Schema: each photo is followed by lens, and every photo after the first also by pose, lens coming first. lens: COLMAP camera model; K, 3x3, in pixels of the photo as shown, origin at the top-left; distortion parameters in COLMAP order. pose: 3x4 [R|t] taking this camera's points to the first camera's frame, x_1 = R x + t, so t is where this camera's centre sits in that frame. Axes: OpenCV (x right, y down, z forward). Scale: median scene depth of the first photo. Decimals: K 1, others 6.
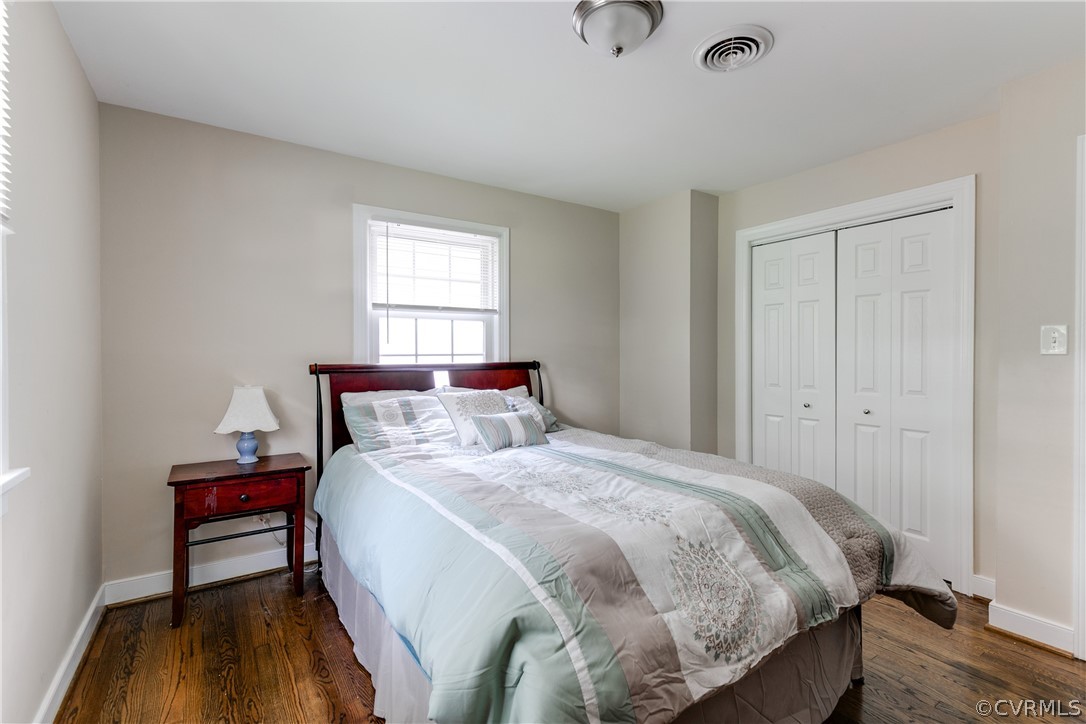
lens RADIAL K [[495.8, 0, 545.1], [0, 495.8, 359.1], [0, 0, 1]] dist [0.005827, 0.000122]
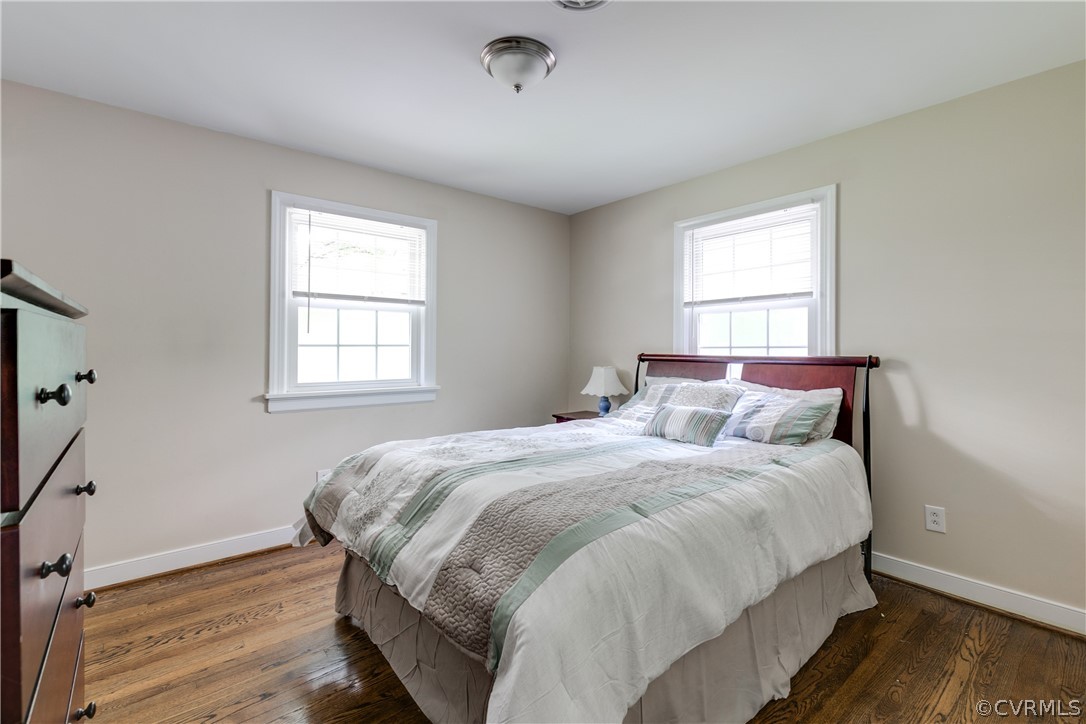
lens RADIAL K [[495.8, 0, 546.1], [0, 495.8, 353.0], [0, 0, 1]] dist [0.005827, 0.000122]
pose [[0.104506, 0.015186, -0.994408, 0.719697], [-0.010199, 0.999847, 0.014197, -0.006464], [0.994472, 0.008658, 0.104645, 0.514334]]
